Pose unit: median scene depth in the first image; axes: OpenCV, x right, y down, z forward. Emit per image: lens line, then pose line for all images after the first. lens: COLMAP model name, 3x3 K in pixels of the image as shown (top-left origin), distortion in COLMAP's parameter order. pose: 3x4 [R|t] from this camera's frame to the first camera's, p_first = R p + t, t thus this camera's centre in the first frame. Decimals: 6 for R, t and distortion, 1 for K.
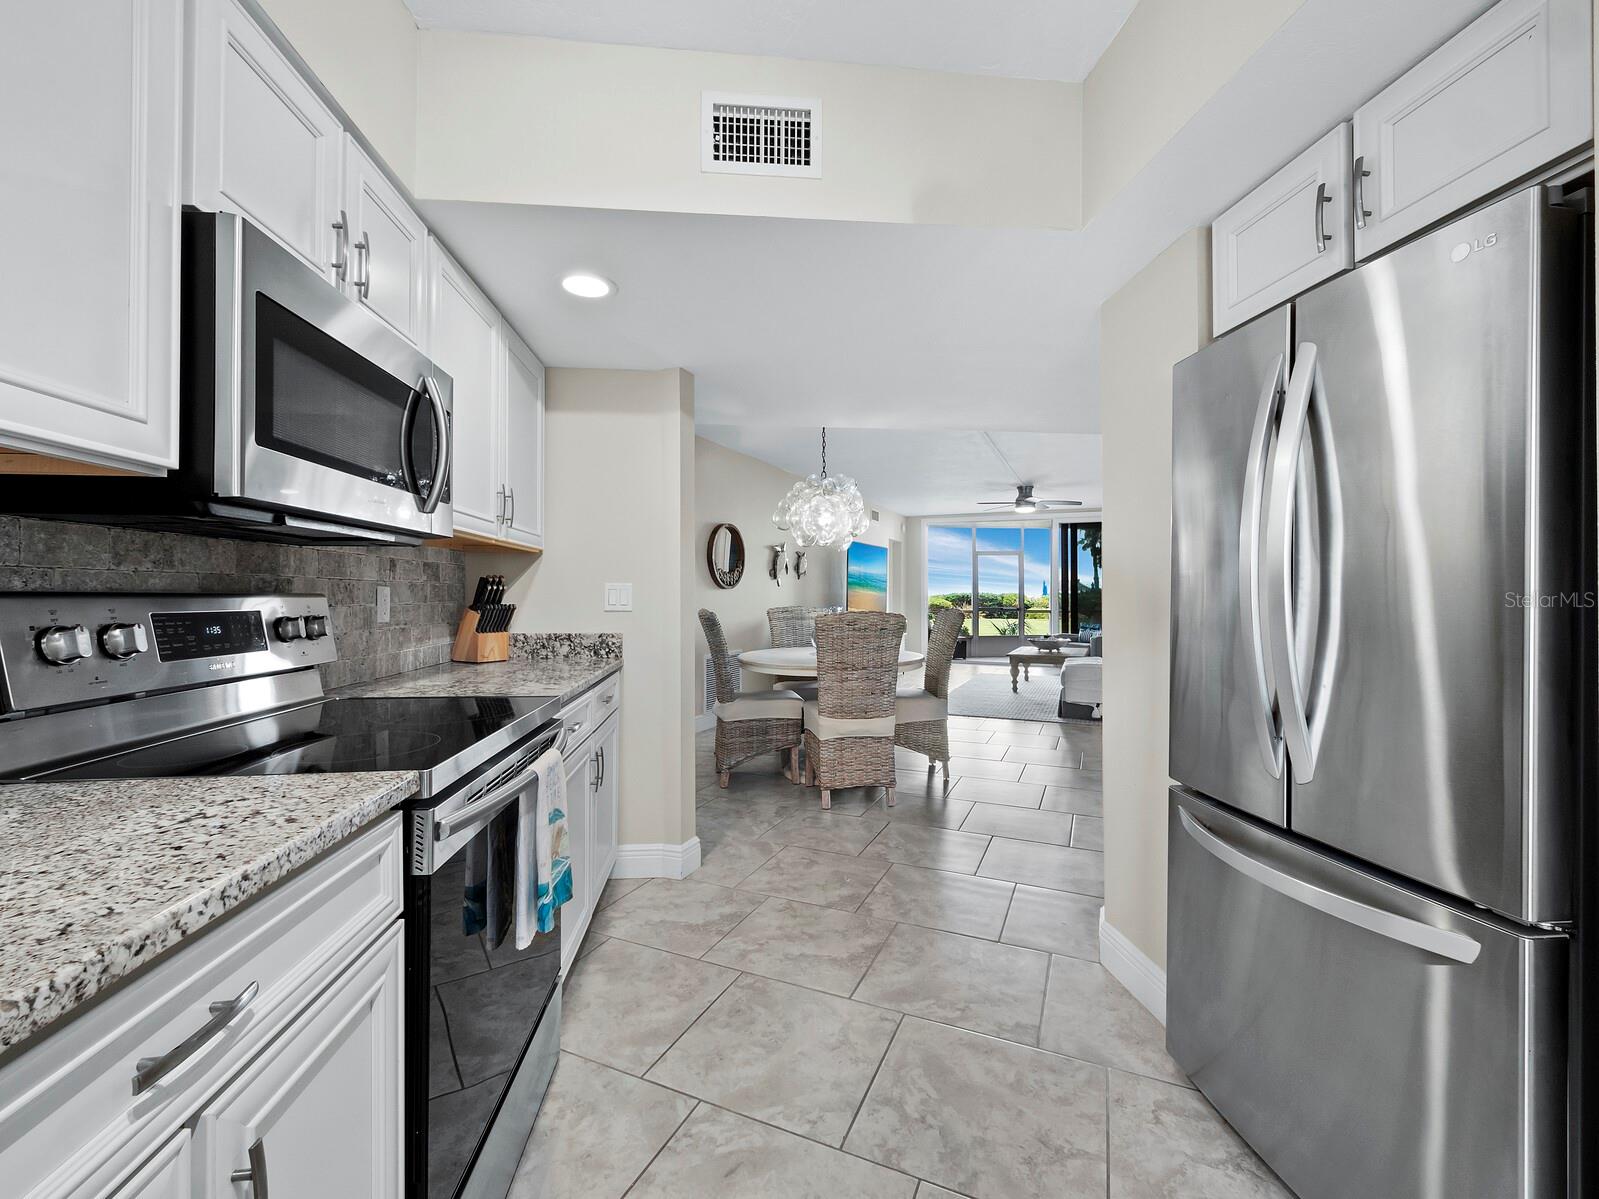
lens RADIAL K [[661.5, 0, 799.5], [0, 661.5, 599.5], [0, 0, 1]] dist [-0.002238, -0.000199]
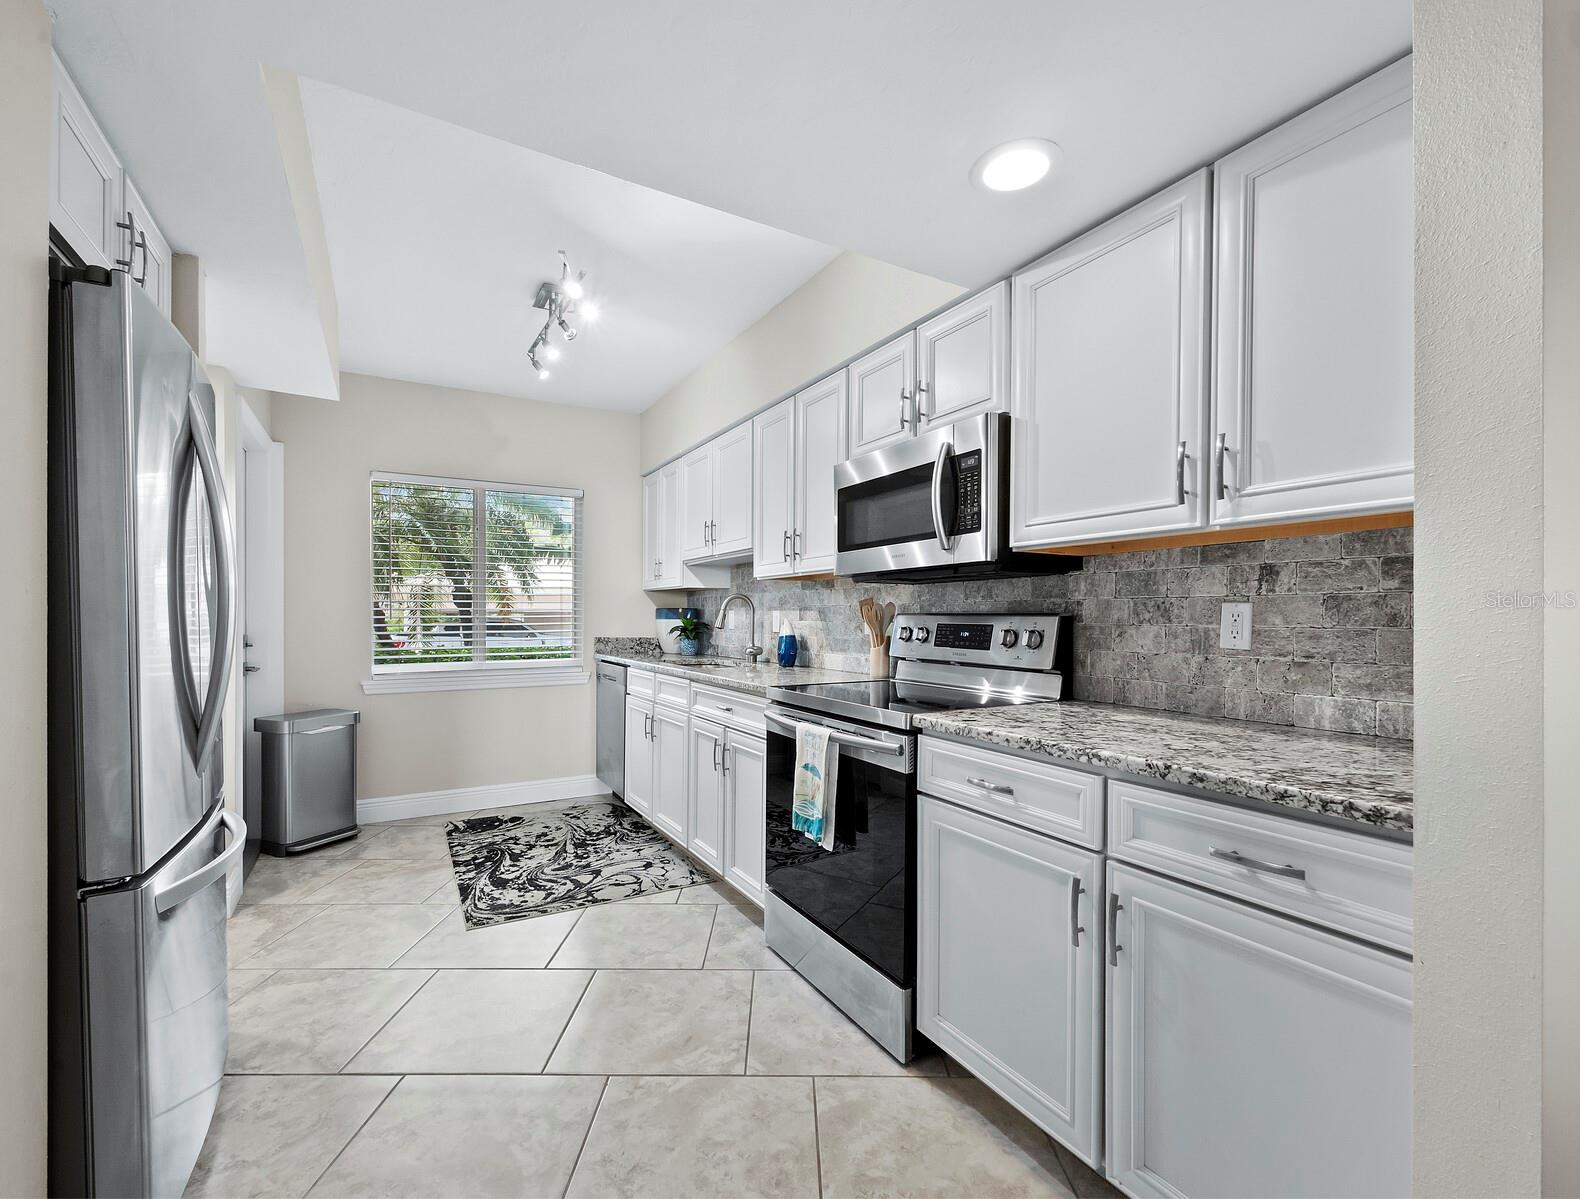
lens RADIAL K [[670.8, 0, 762.9], [0, 670.8, 623.9], [0, 0, 1]] dist [0.000105, 0.000017]
pose [[-0.921200, -0.007399, -0.389019, 0.255820], [-0.013085, 0.999843, 0.011970, 0.003958], [0.388869, 0.016117, -0.921152, 2.003211]]
